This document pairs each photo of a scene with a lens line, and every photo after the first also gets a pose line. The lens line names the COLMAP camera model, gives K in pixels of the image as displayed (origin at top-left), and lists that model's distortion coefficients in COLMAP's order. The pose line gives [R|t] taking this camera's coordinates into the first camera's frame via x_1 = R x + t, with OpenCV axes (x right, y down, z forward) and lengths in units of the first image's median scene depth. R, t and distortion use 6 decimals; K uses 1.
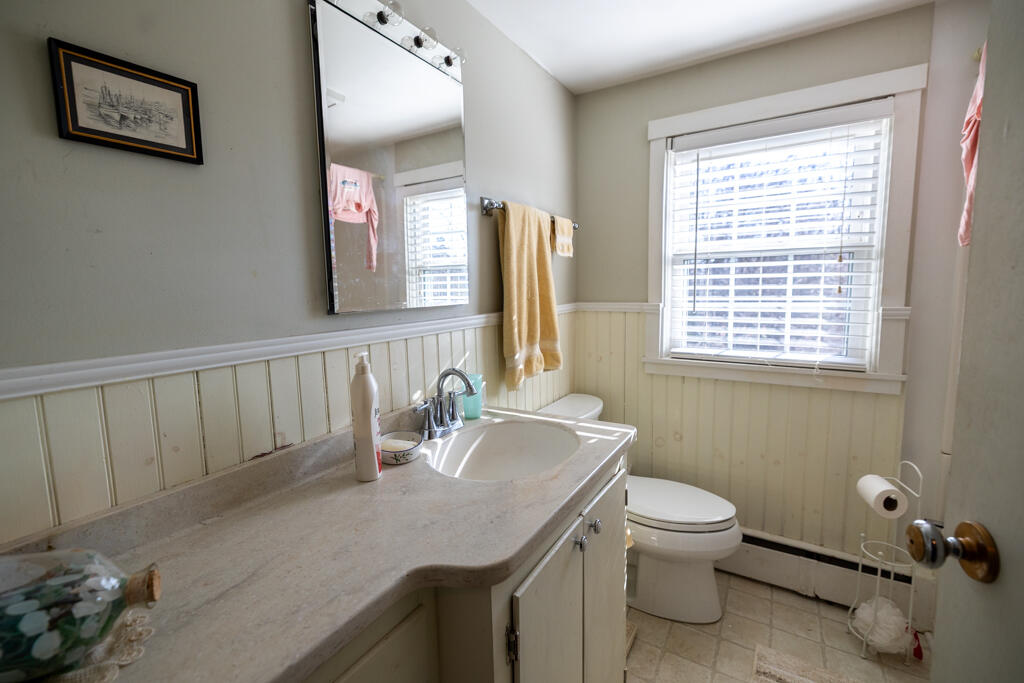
lens RADIAL K [[437.8, 0, 513.0], [0, 437.8, 330.5], [0, 0, 1]] dist [0.000381, 0.000164]
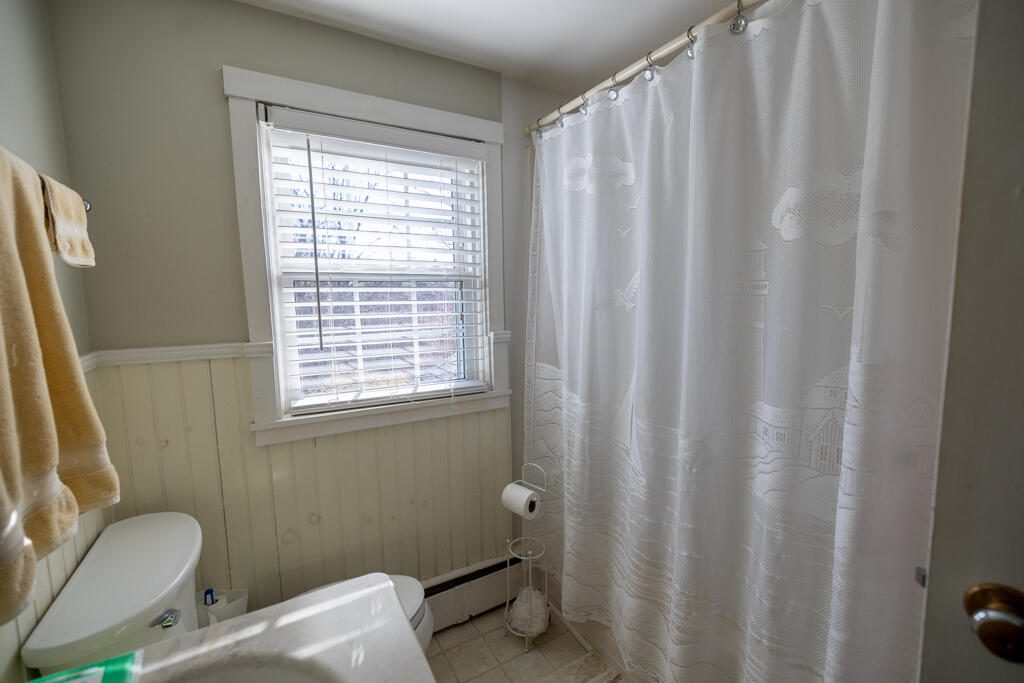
lens RADIAL K [[428.3, 0, 512.0], [0, 428.3, 341.5], [0, 0, 1]] dist [0.001349, 0.000490]
pose [[0.488975, -0.083590, 0.868283, -0.068717], [0.091042, 0.994852, 0.044504, -0.061630], [-0.867533, 0.057289, 0.494068, 0.351471]]
